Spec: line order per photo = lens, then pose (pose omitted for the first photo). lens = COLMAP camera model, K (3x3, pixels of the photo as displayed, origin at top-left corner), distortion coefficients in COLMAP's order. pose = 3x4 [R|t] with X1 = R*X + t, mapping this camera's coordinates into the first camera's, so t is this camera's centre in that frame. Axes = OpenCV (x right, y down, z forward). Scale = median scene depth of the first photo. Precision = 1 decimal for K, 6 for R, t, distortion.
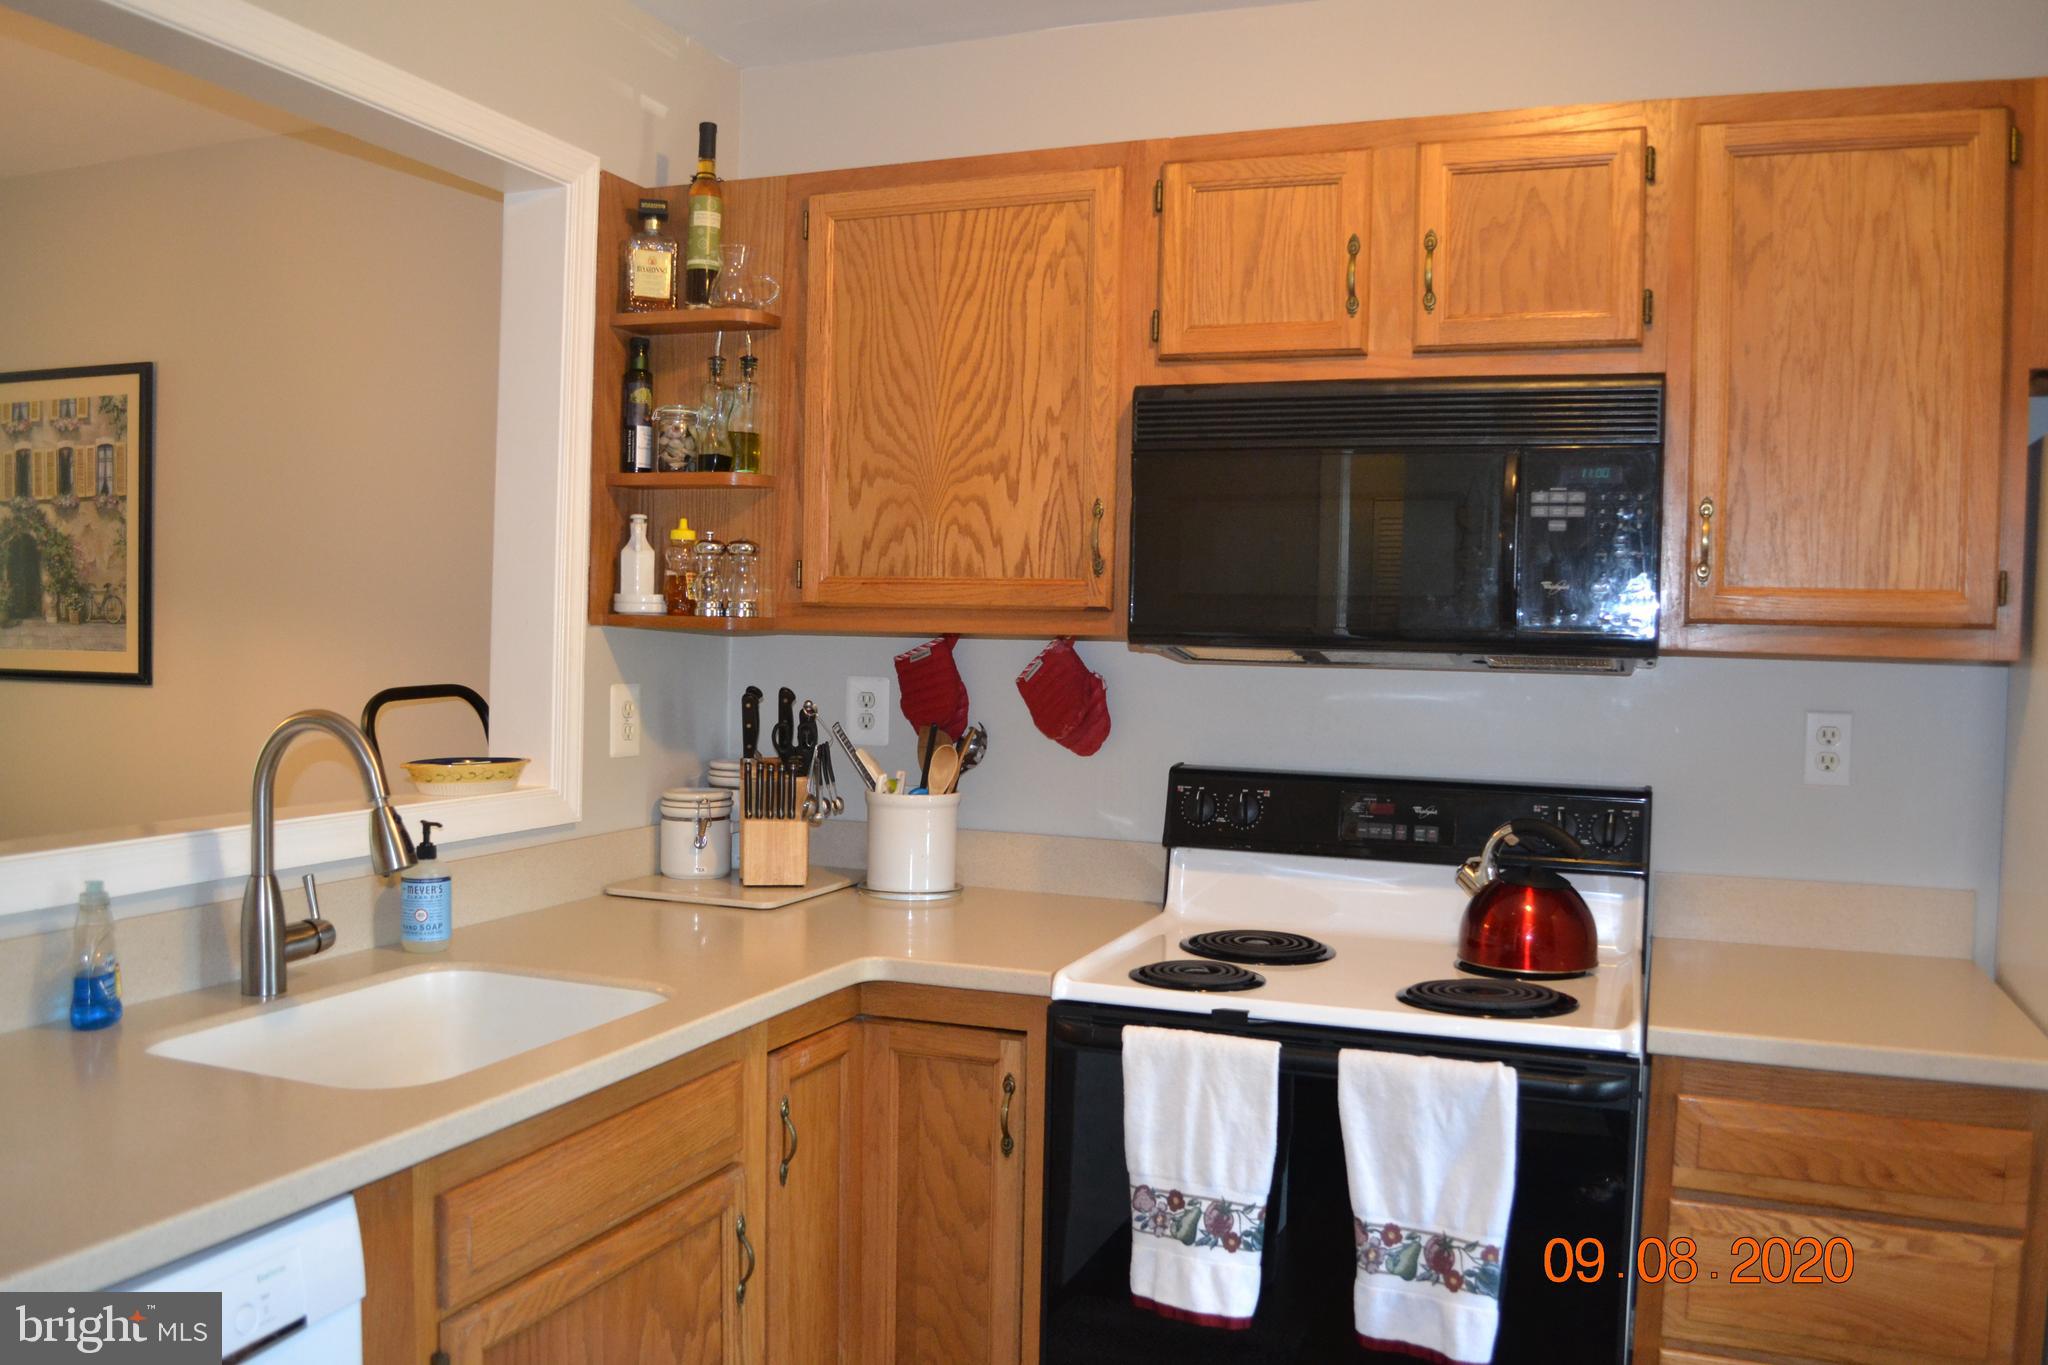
lens RADIAL K [[1630.7, 0, 1026.7], [0, 1630.7, 688.9], [0, 0, 1]] dist [-0.085019, 0.010751]
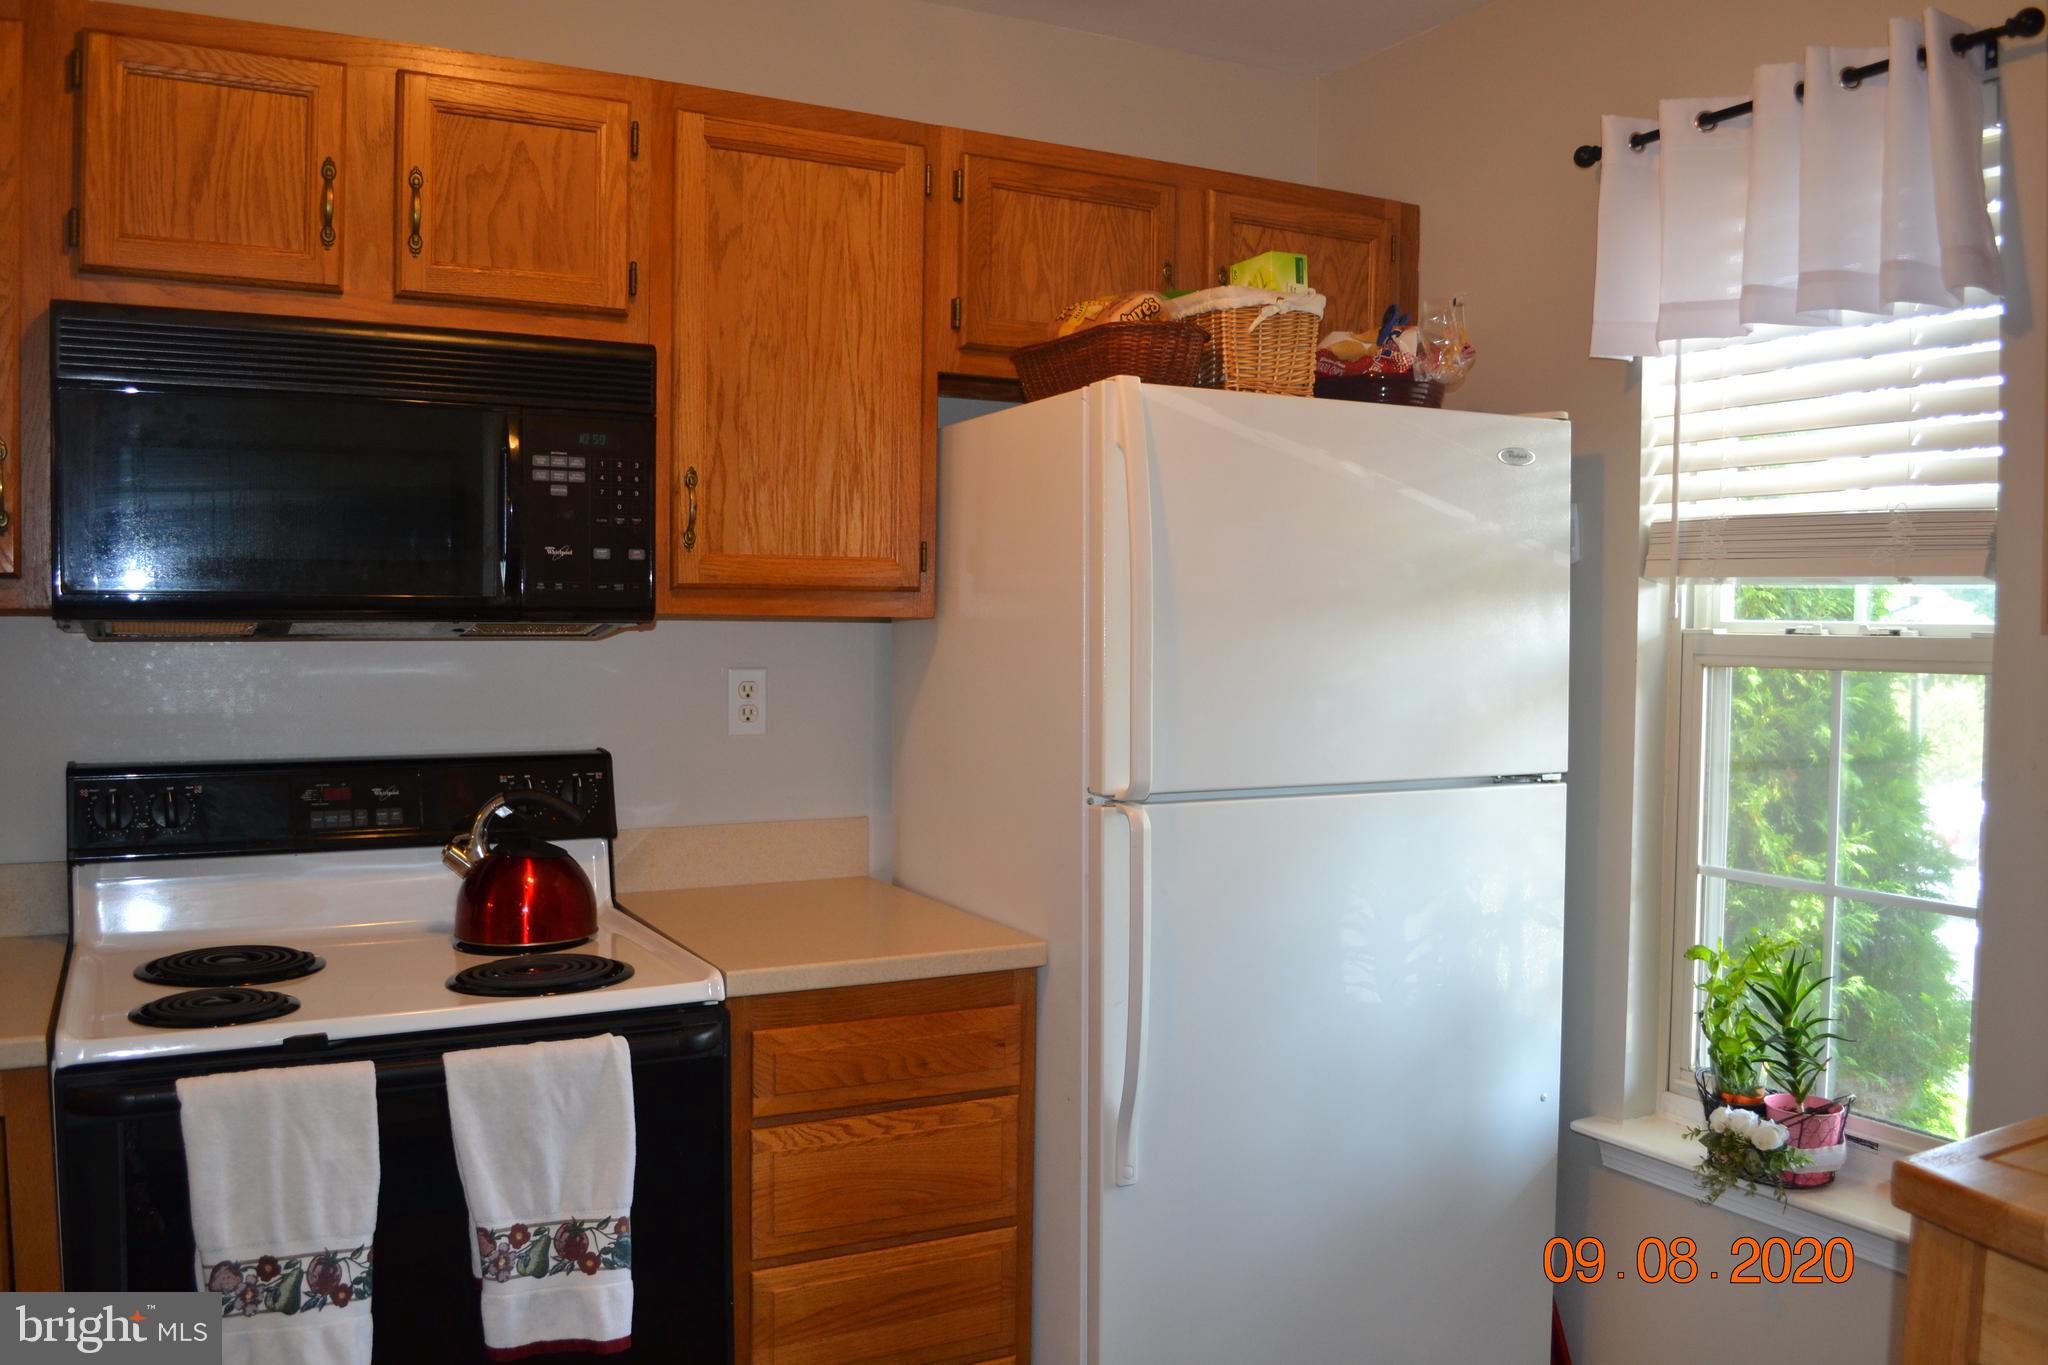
lens RADIAL K [[1630.7, 0, 1013.9], [0, 1630.7, 694.7], [0, 0, 1]] dist [-0.085019, 0.010751]
pose [[0.654249, -0.050856, 0.754567, -0.213393], [0.032390, 0.998705, 0.039227, -0.005124], [-0.755585, -0.001223, 0.655049, 0.122800]]
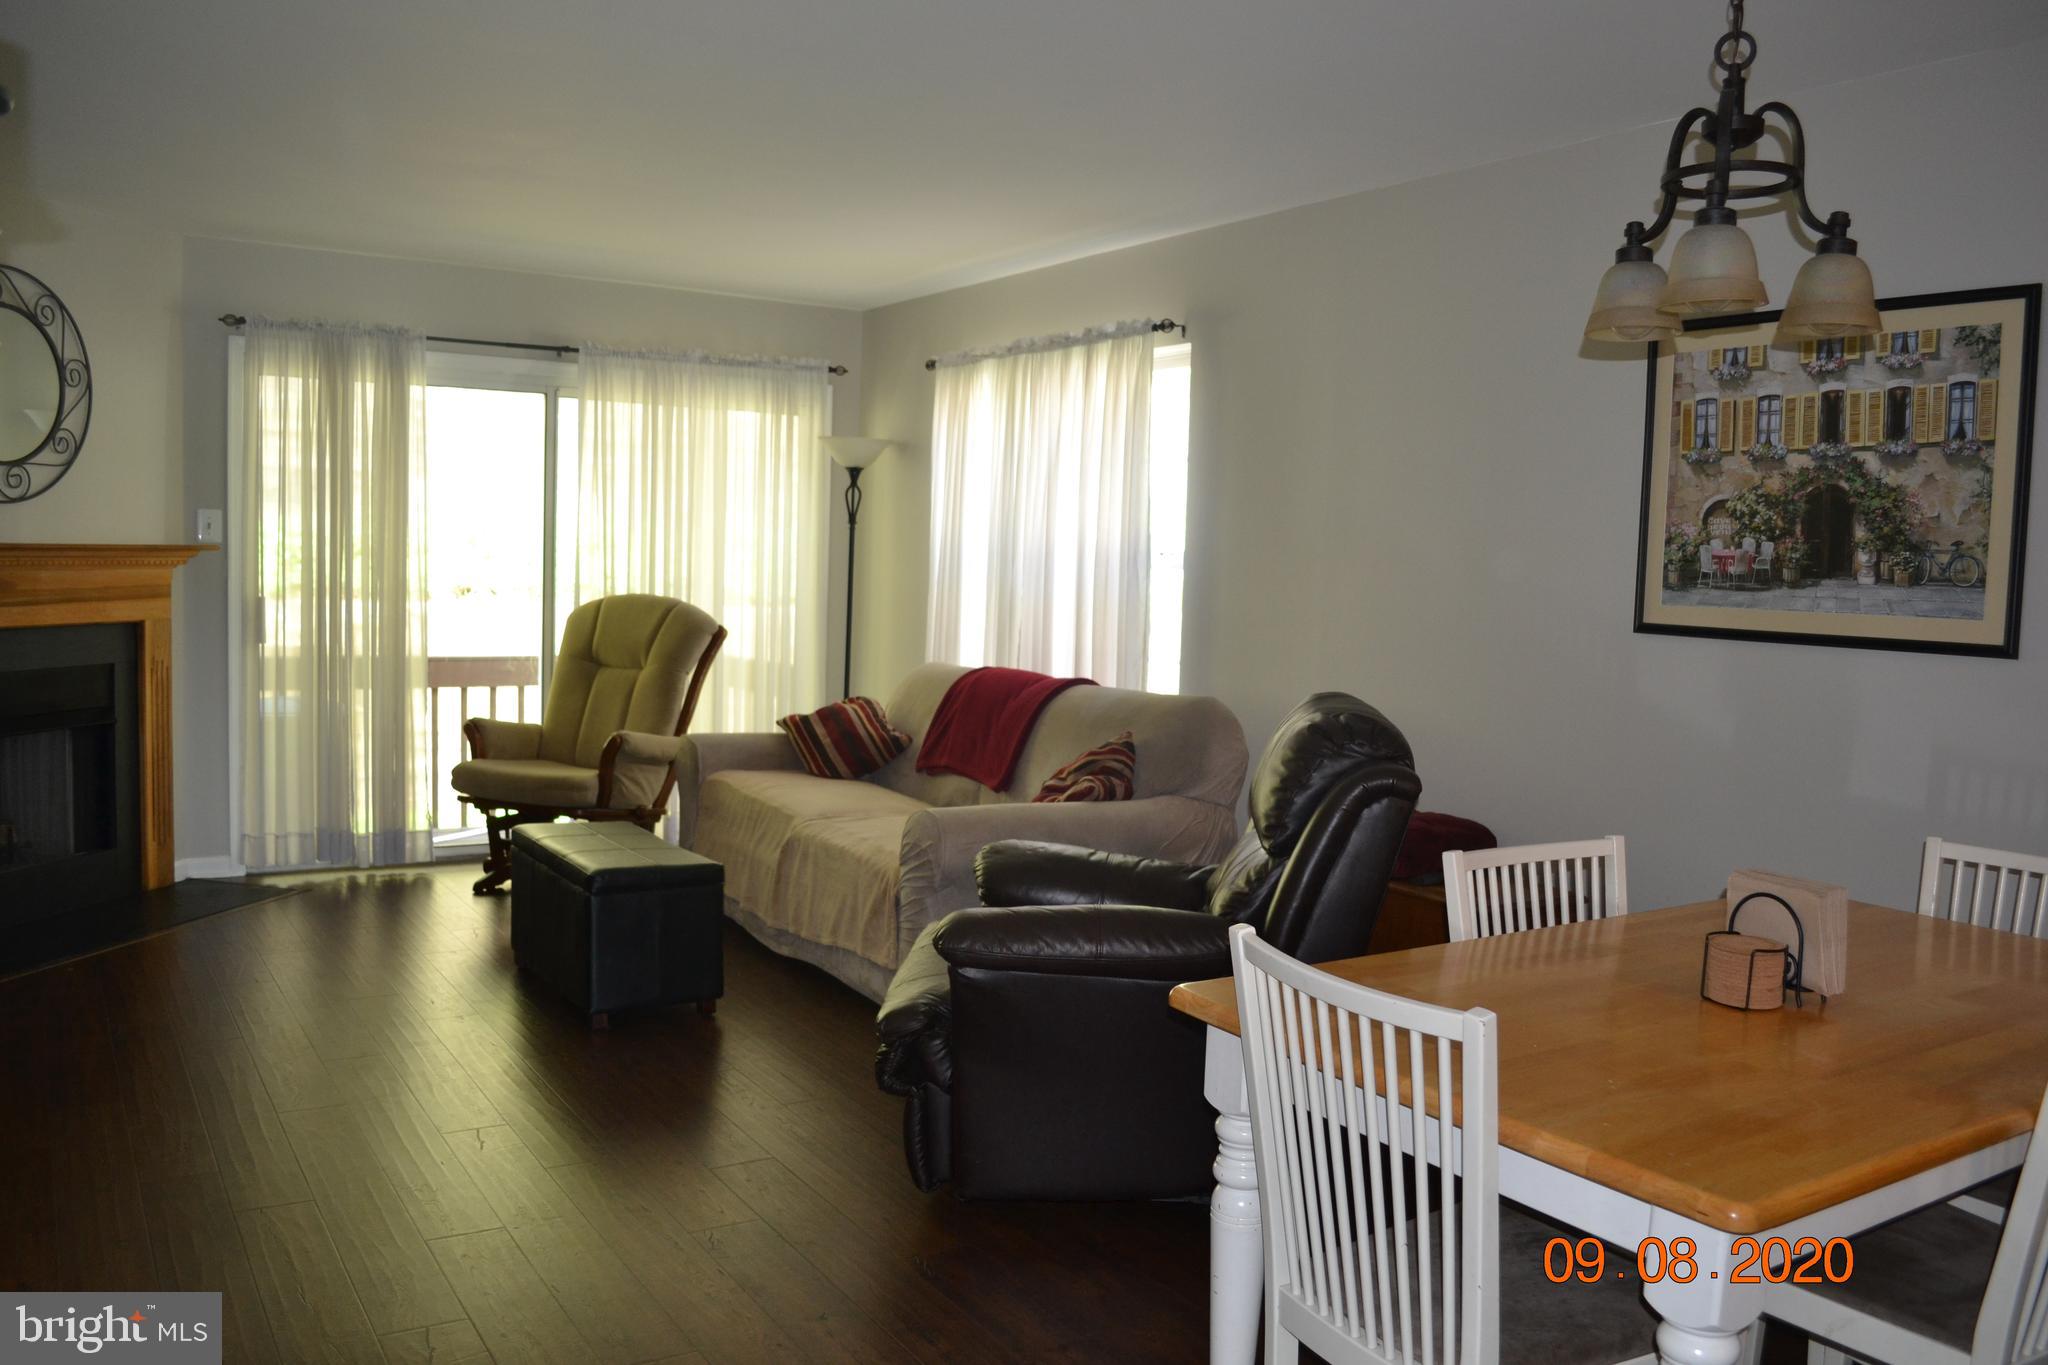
lens RADIAL K [[1630.7, 0, 1026.1], [0, 1630.7, 696.6], [0, 0, 1]] dist [-0.085019, 0.010751]
pose [[0.806112, 0.054962, -0.589205, -0.696210], [-0.035910, 0.998386, 0.044001, -0.001133], [0.590673, -0.014311, 0.806784, -0.016836]]
